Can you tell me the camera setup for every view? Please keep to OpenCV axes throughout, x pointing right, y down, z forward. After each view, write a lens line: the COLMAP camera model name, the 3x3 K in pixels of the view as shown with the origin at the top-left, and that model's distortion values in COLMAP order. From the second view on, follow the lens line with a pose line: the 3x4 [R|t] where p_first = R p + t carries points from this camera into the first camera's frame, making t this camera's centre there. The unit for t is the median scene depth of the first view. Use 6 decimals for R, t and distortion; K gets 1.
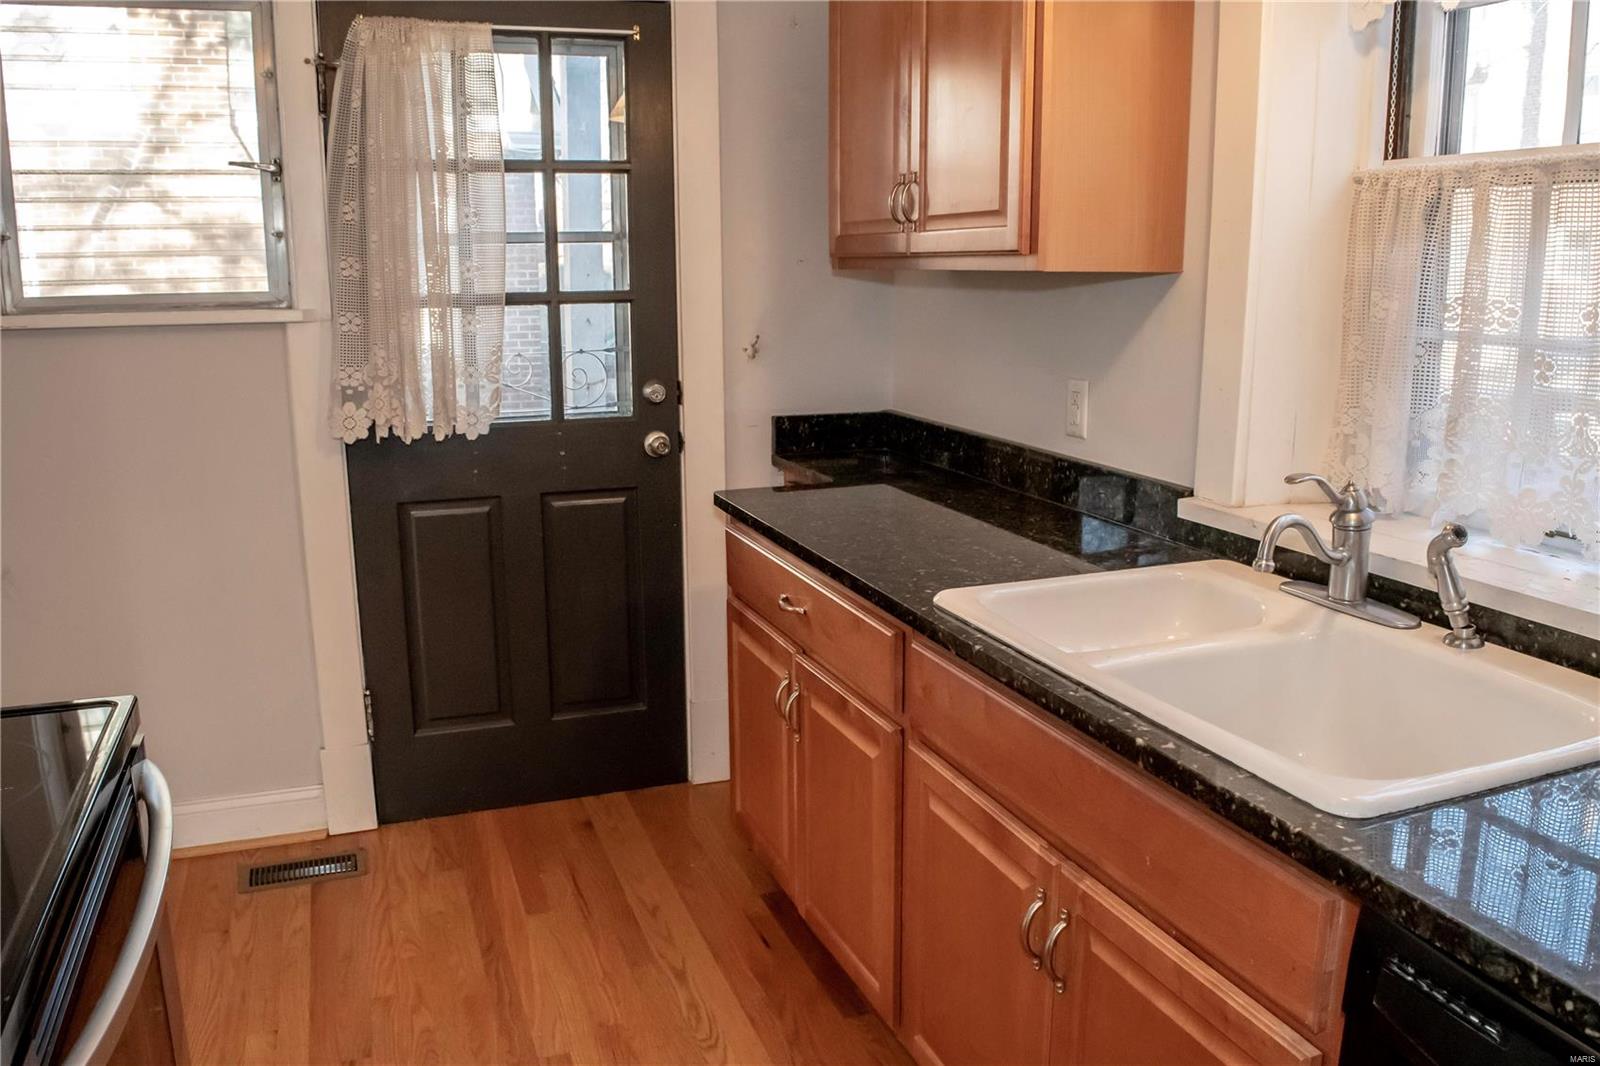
lens RADIAL K [[1234.4, 0, 800.0], [0, 1234.4, 533.0], [0, 0, 1]] dist [-0.102056, 0.002320]
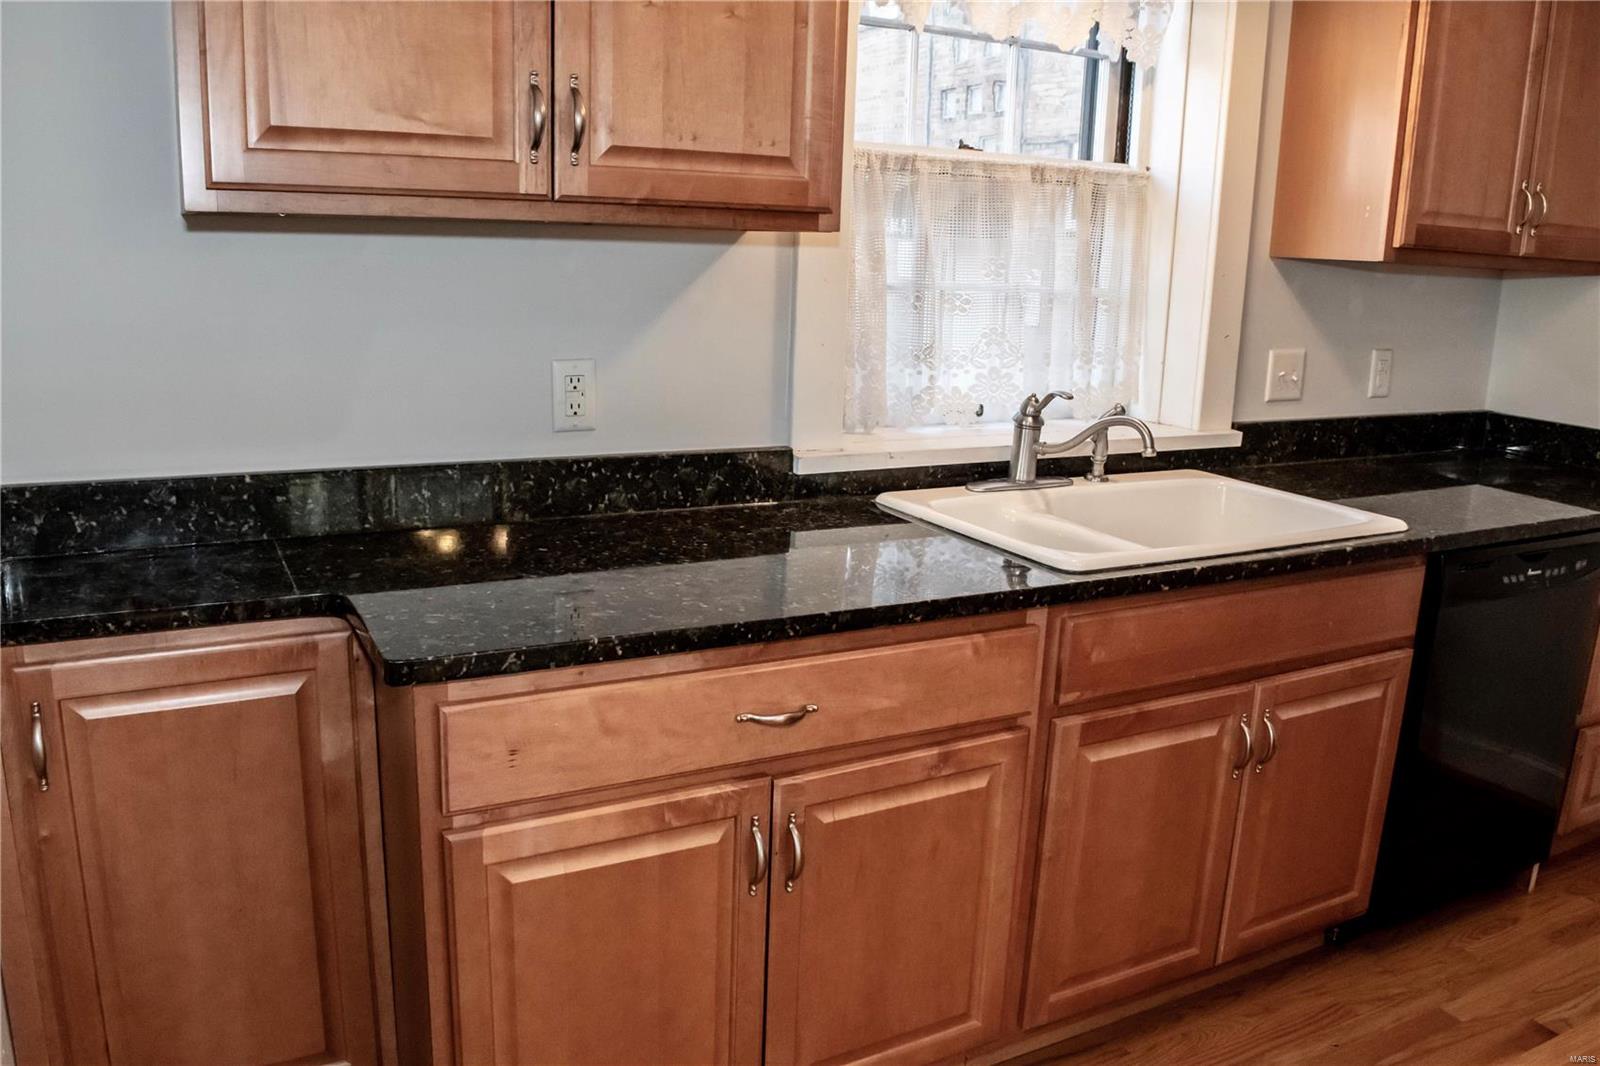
lens RADIAL K [[1239.8, 0, 800.0], [0, 1239.8, 533.0], [0, 0, 1]] dist [-0.091399, 0.015216]
pose [[-0.135662, -0.226577, 0.964499, -0.881227], [0.172575, 0.953213, 0.248199, -0.281744], [-0.975609, 0.200119, -0.090213, 1.392324]]
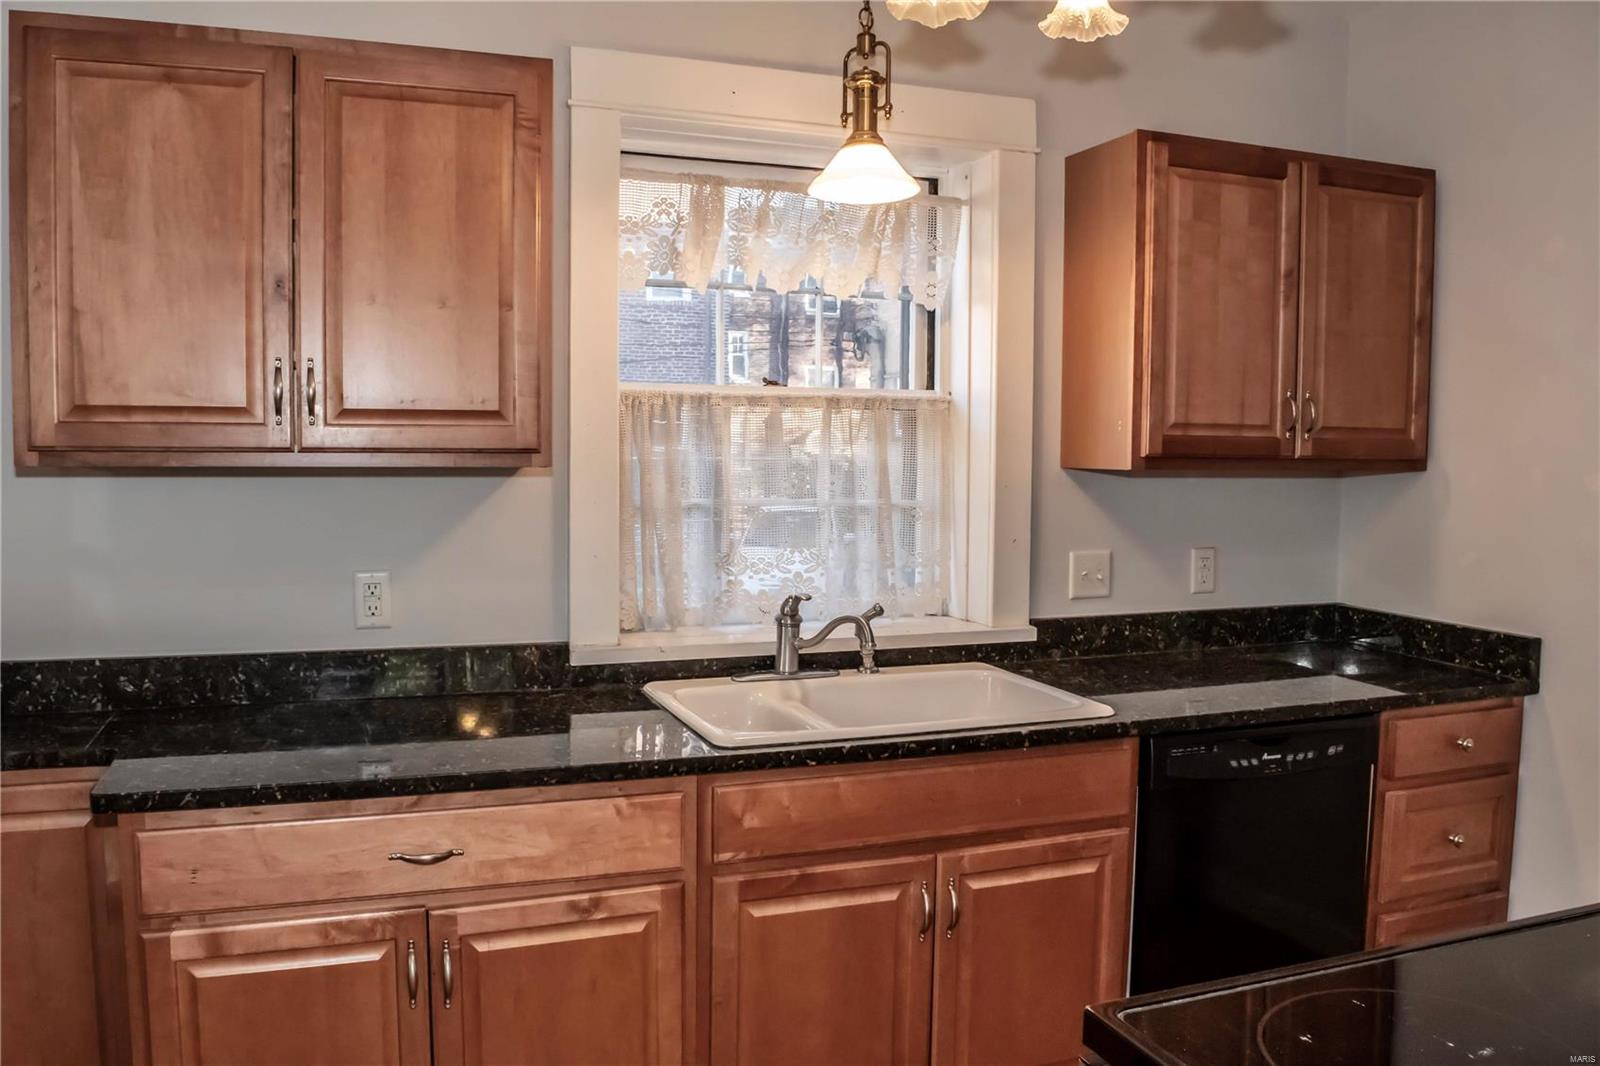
lens RADIAL K [[1239.8, 0, 800.0], [0, 1239.8, 533.0], [0, 0, 1]] dist [-0.091399, 0.015216]
pose [[0.002003, -0.067037, 0.997748, -1.129109], [0.198016, 0.978020, 0.065314, -0.222436], [-0.980197, 0.197439, 0.015233, 0.930604]]
